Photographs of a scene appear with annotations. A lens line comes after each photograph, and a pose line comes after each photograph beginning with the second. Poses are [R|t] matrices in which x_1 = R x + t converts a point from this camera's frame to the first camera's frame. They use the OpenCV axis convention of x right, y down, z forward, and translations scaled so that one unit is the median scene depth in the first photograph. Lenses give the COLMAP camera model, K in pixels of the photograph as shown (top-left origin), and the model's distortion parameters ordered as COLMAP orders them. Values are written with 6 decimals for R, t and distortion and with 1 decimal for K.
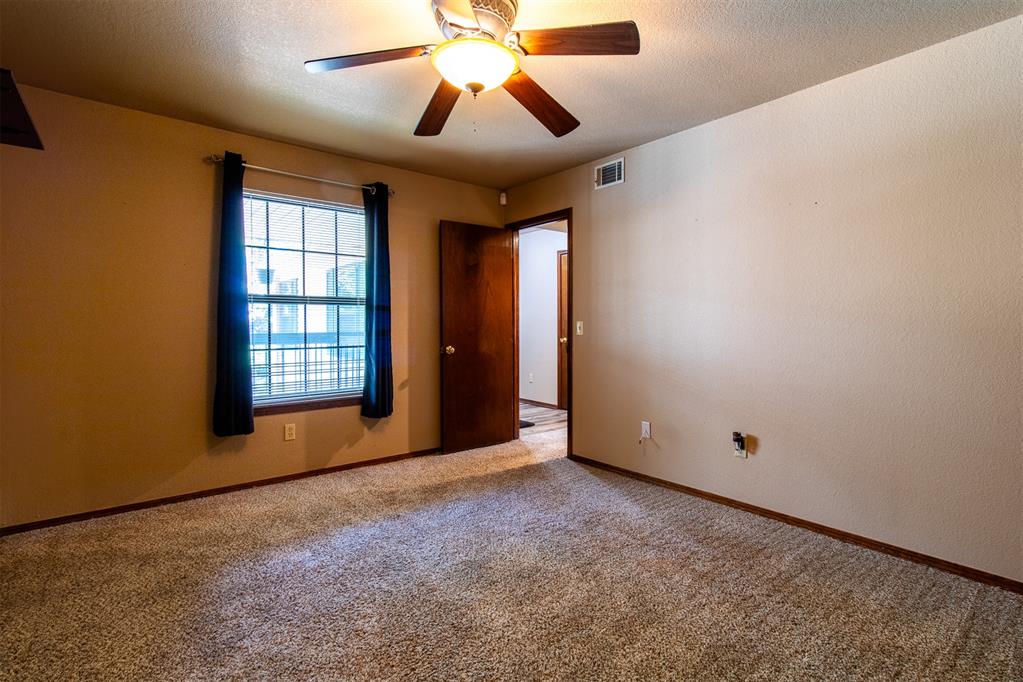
lens RADIAL K [[481.8, 0, 516.1], [0, 481.8, 335.8], [0, 0, 1]] dist [-0.000330, -0.000067]
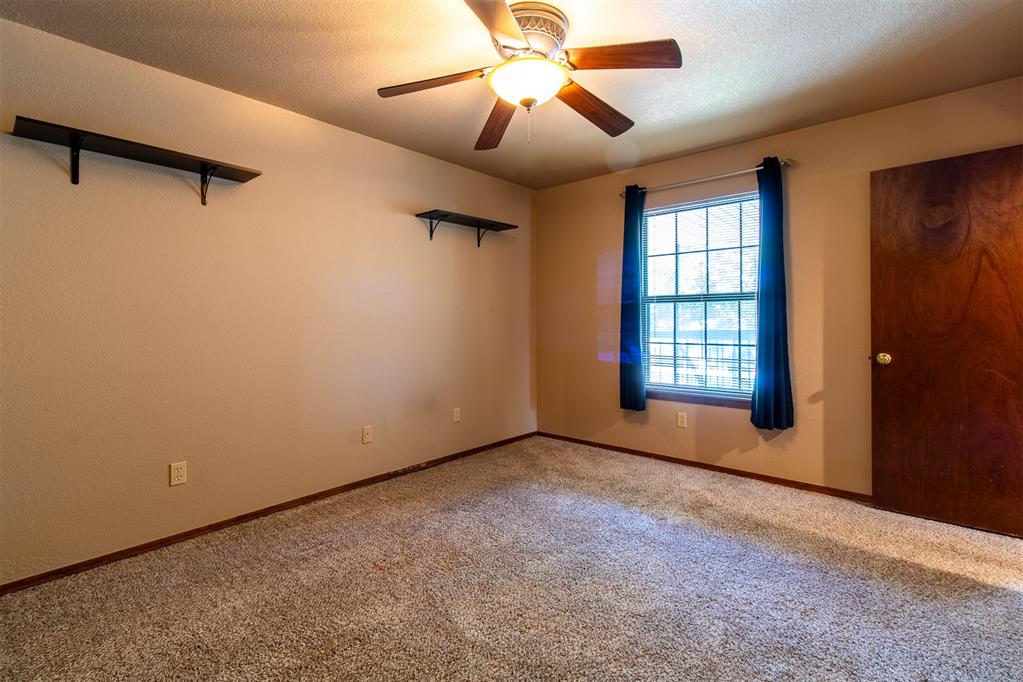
lens RADIAL K [[480.0, 0, 510.0], [0, 480.0, 329.3], [0, 0, 1]] dist [0.000329, -0.000087]
pose [[0.152201, 0.017220, -0.988199, 0.513144], [-0.021011, 0.999679, 0.014184, -0.011975], [0.988126, 0.018604, 0.152514, 0.421006]]
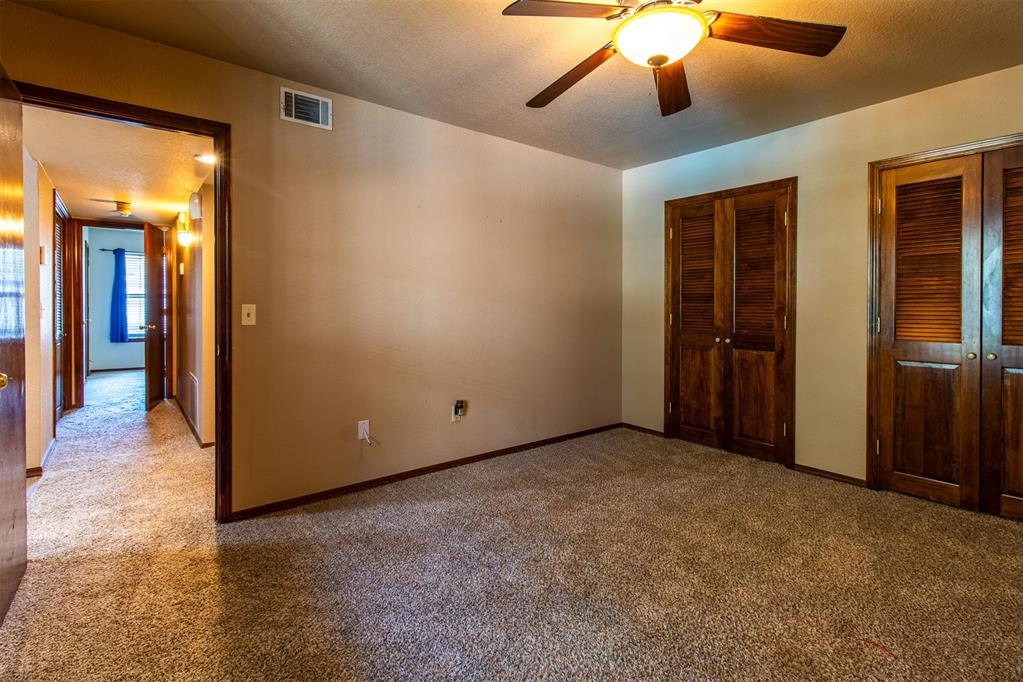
lens RADIAL K [[480.3, 0, 509.8], [0, 480.3, 311.5], [0, 0, 1]] dist [0.000373, 0.000110]
pose [[0.016907, -0.007964, 0.999825, -0.559704], [0.026987, 0.999608, 0.007506, -0.016145], [-0.999493, 0.026855, 0.017115, 0.683396]]
